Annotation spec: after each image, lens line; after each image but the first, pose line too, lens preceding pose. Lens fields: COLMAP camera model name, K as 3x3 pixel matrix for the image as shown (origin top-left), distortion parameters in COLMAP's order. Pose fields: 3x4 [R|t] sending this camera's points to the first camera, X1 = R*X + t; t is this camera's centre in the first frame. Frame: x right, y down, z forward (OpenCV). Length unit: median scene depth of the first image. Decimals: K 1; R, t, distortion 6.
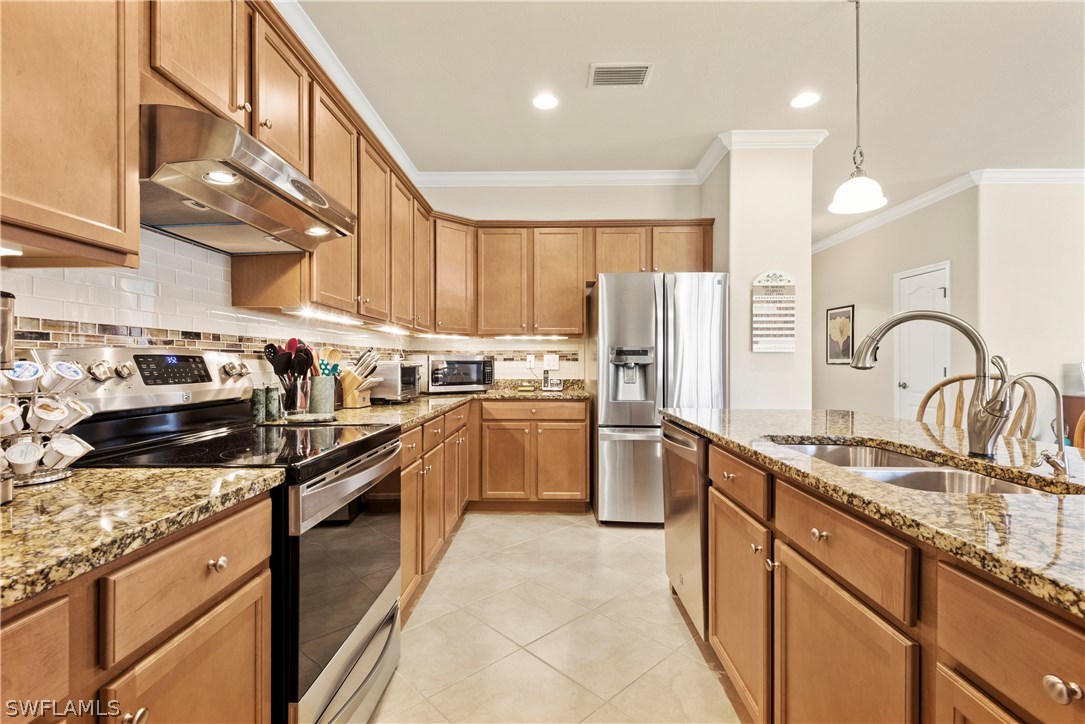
lens RADIAL K [[490.2, 0, 540.5], [0, 490.2, 362.8], [0, 0, 1]] dist [0.033398, -0.019822]
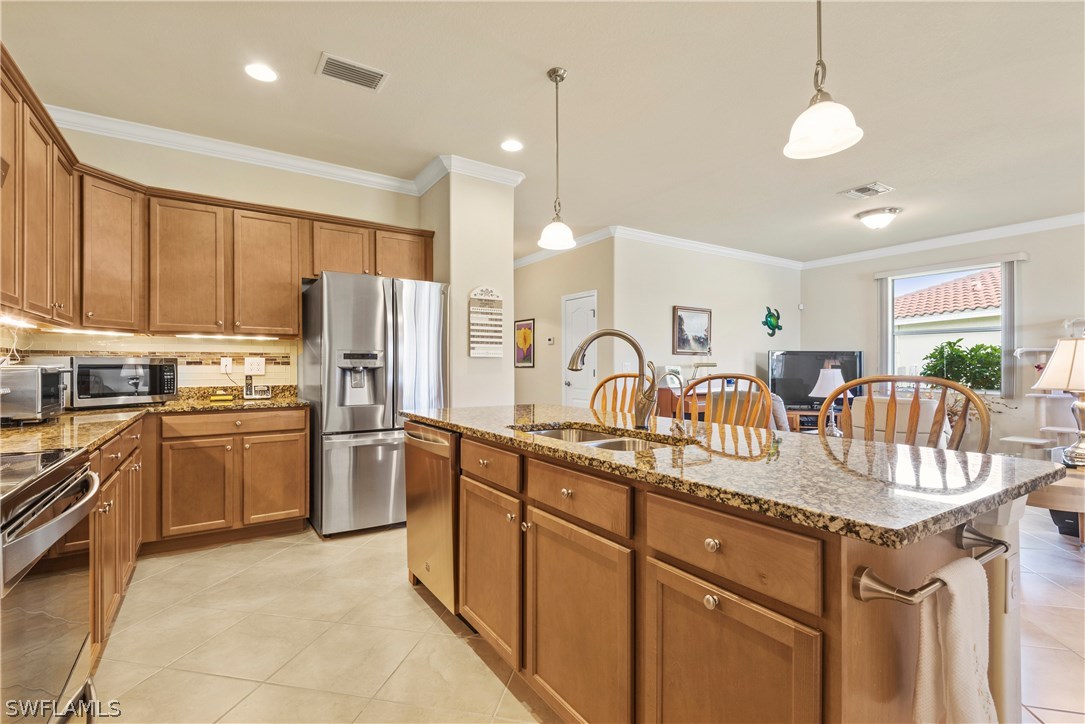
lens RADIAL K [[496.2, 0, 543.3], [0, 496.2, 366.3], [0, 0, 1]] dist [0.030848, -0.021099]
pose [[0.821397, -0.001946, 0.570353, -0.095076], [0.002480, 0.999997, -0.000160, 0.000313], [-0.570351, 0.001546, 0.821399, -0.028691]]
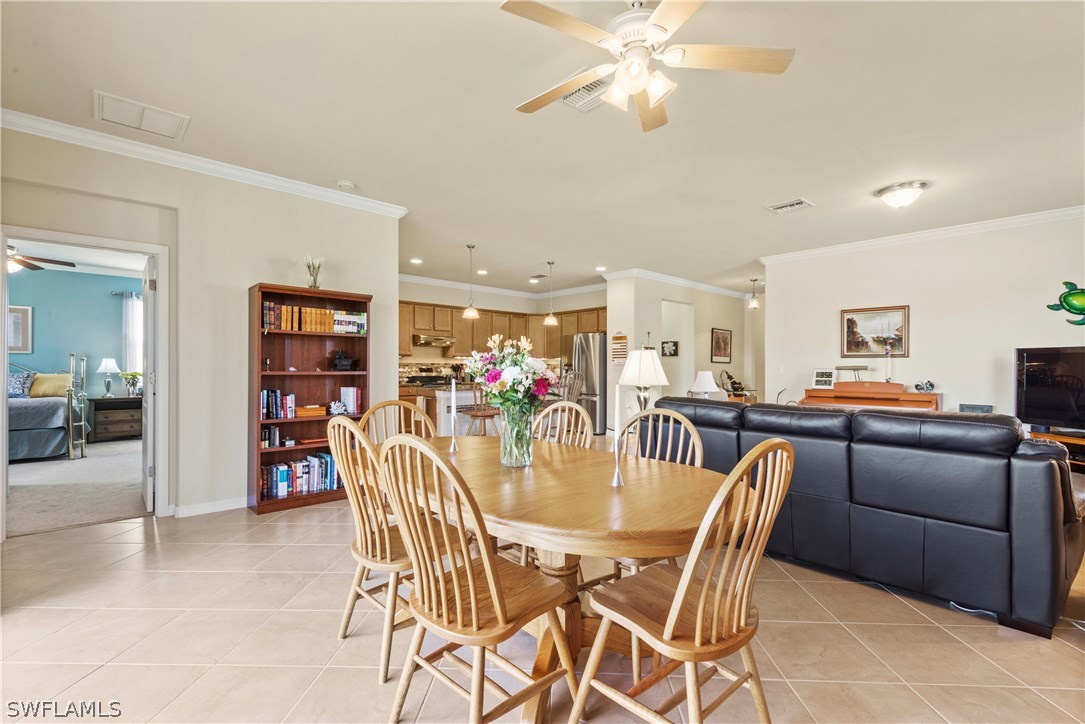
lens RADIAL K [[490.2, 0, 540.5], [0, 490.2, 362.8], [0, 0, 1]] dist [0.033398, -0.019822]
pose [[0.700258, -0.009728, -0.713824, 2.304286], [-0.000396, 0.999902, -0.014015, 0.004001], [0.713890, 0.010097, 0.700185, -1.110761]]
